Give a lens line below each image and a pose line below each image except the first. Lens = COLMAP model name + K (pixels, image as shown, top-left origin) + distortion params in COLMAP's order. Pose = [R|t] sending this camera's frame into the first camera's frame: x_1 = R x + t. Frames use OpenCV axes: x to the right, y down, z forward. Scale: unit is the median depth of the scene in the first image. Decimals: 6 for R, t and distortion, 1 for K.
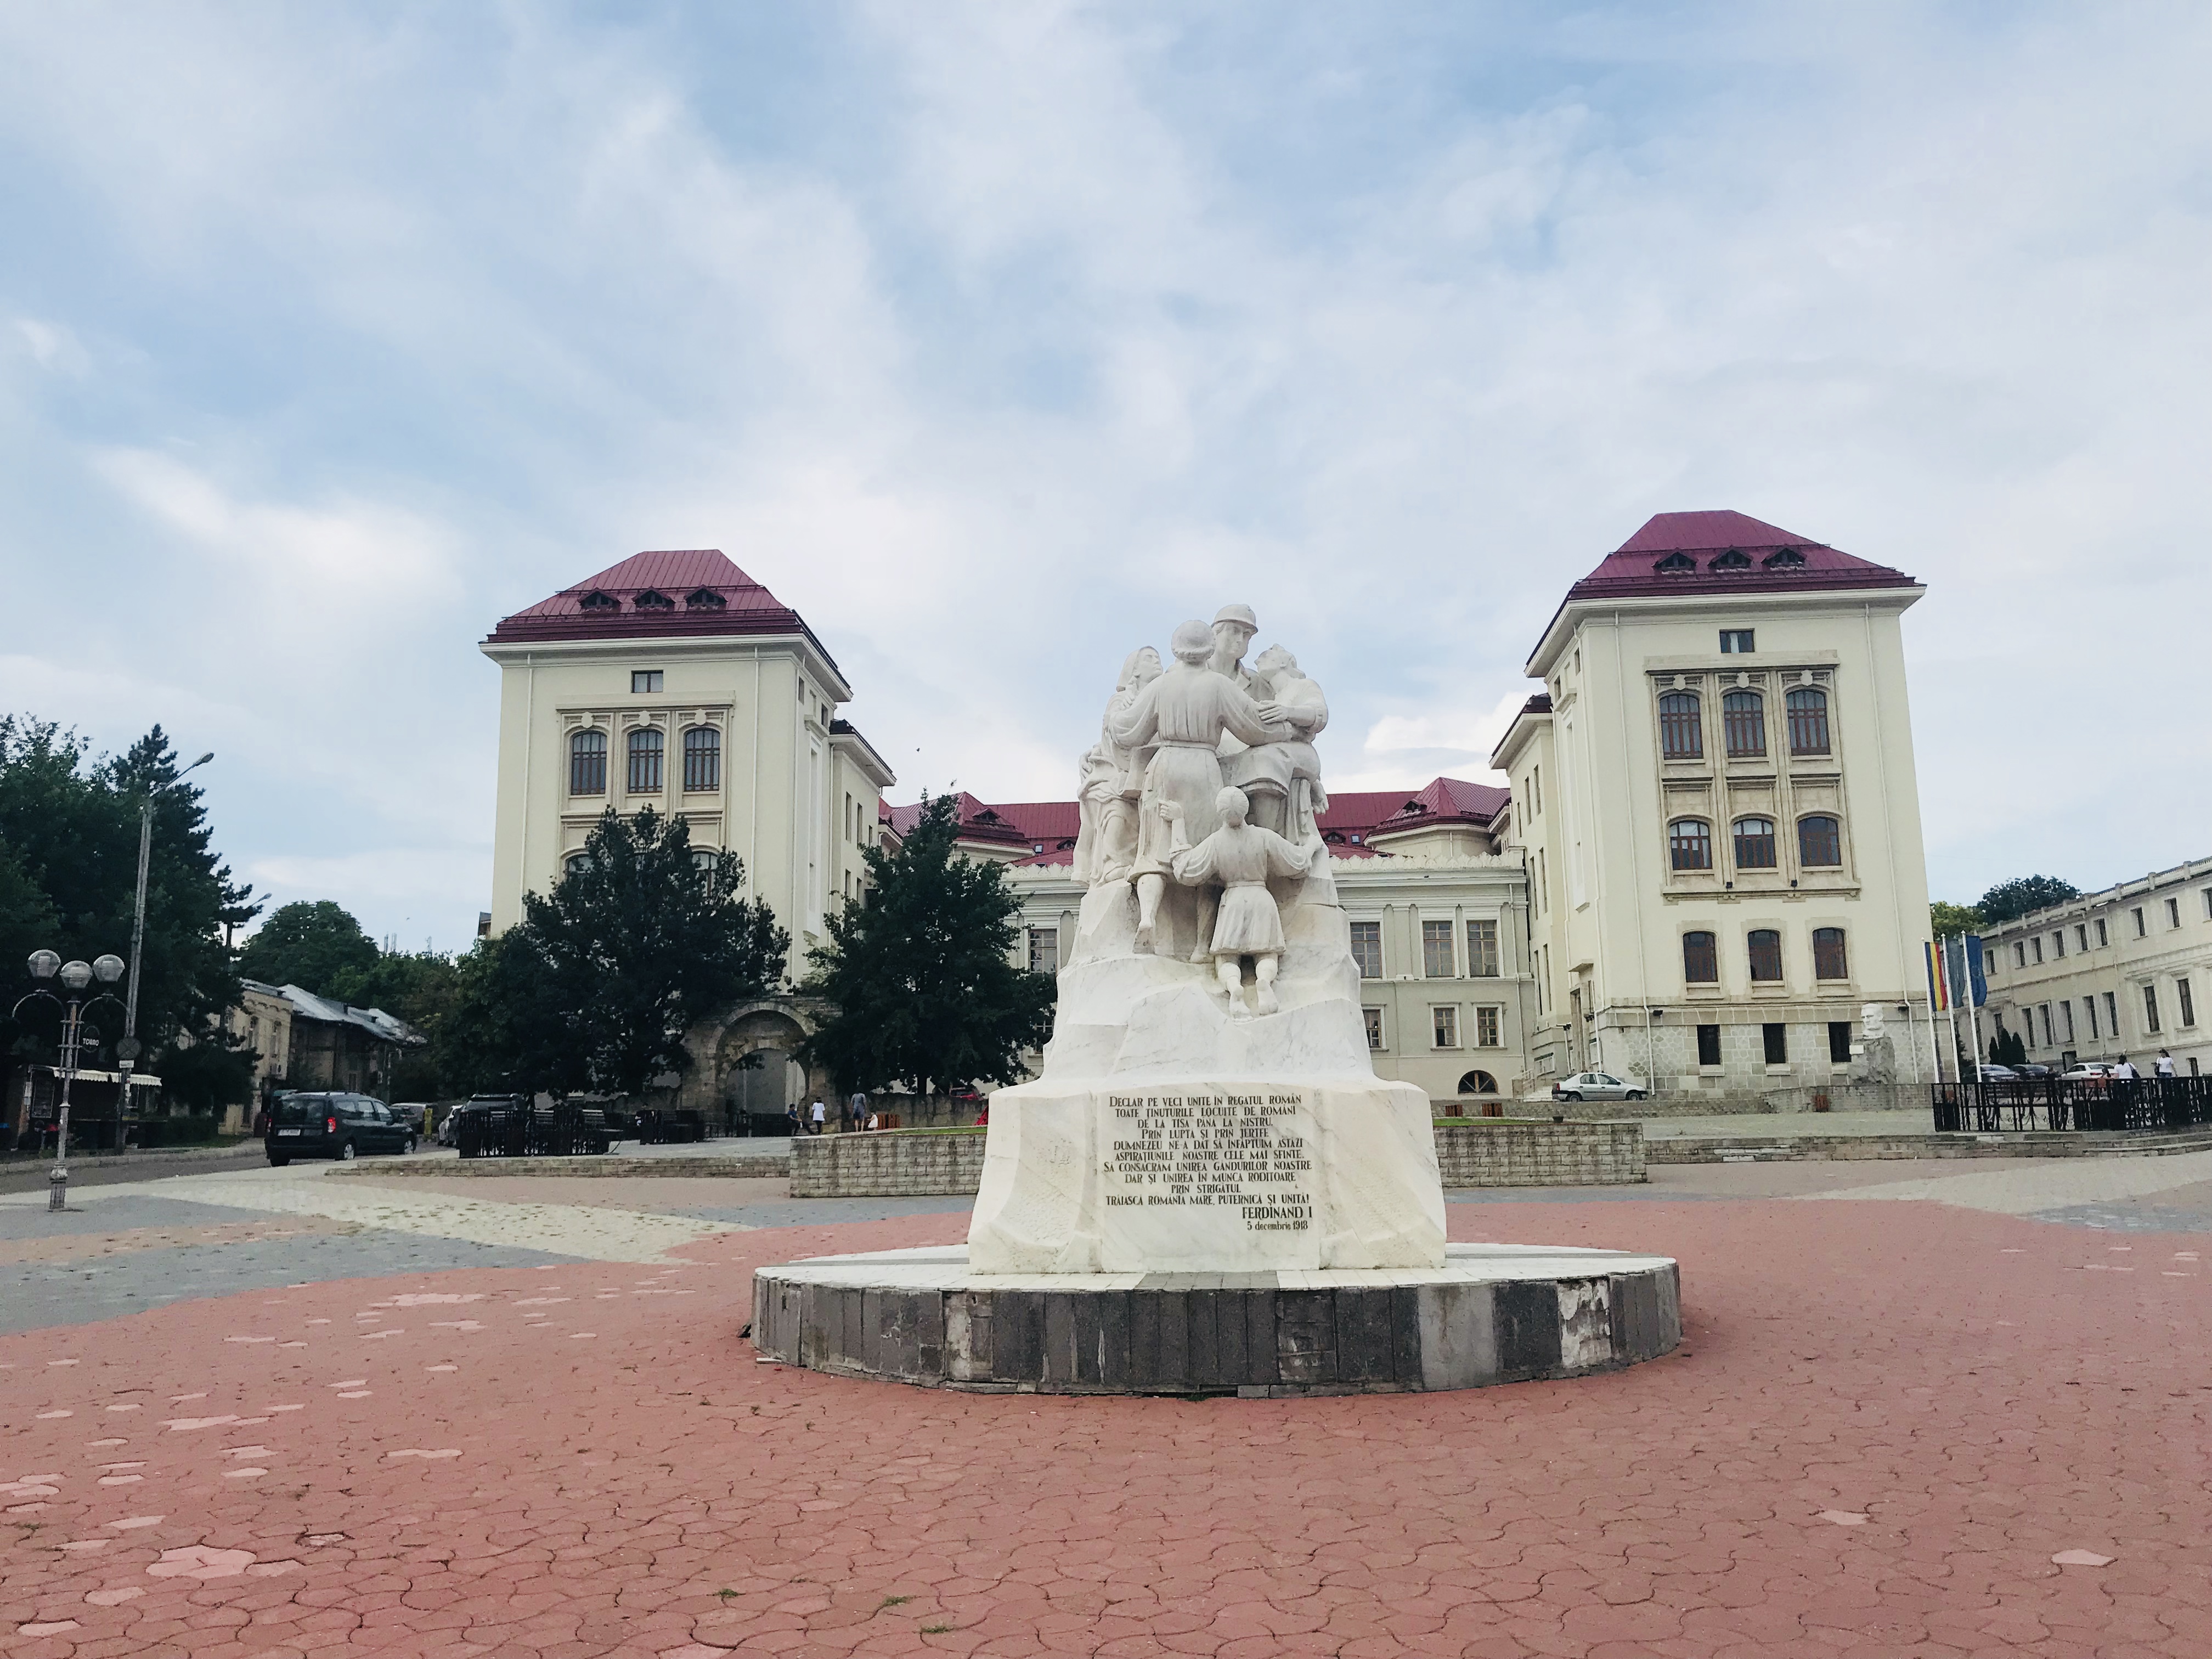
lens RADIAL K [[1808.7, 0, 1082.4], [0, 1808.7, 810.1], [0, 0, 1]] dist [0.006175, 0.016918]
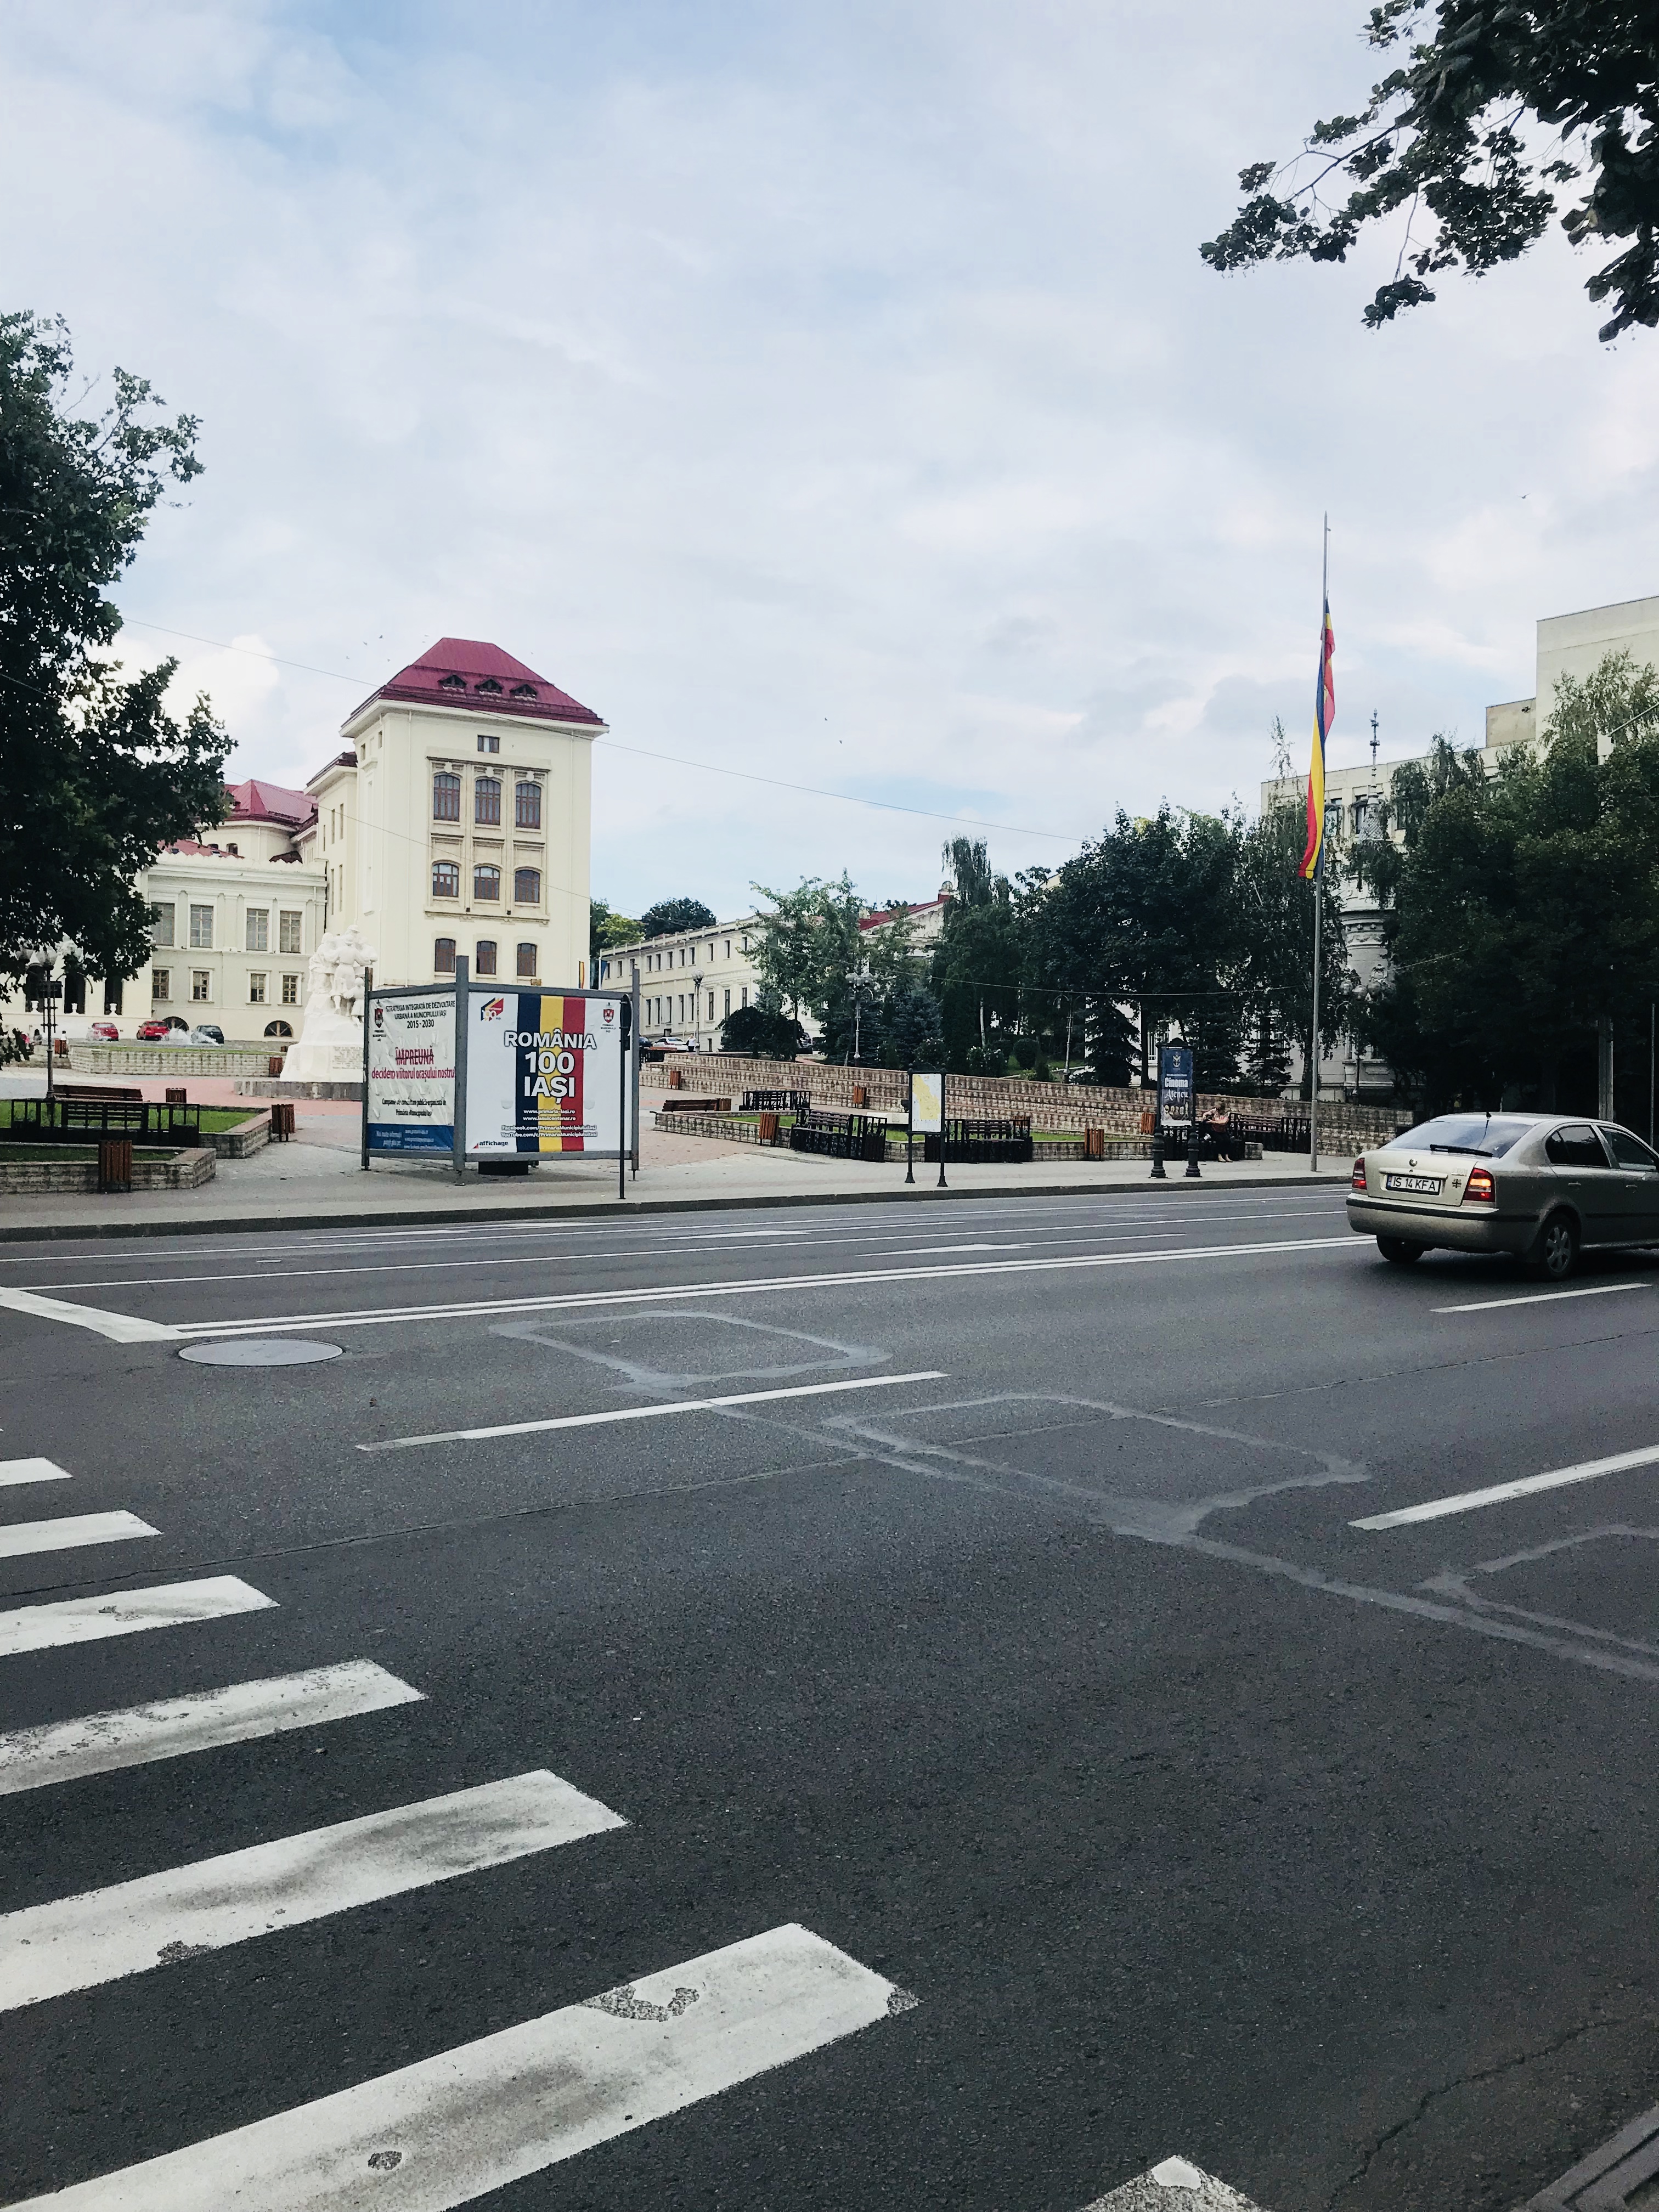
lens RADIAL K [[1808.7, 0, 865.3], [0, 1808.7, 1118.6], [0, 0, 1]] dist [0.006175, 0.016918]
pose [[0.846134, 0.023146, 0.532467, -0.157974], [-0.128735, 0.978350, 0.162043, -0.073296], [-0.517189, -0.205657, 0.830795, -0.449712]]
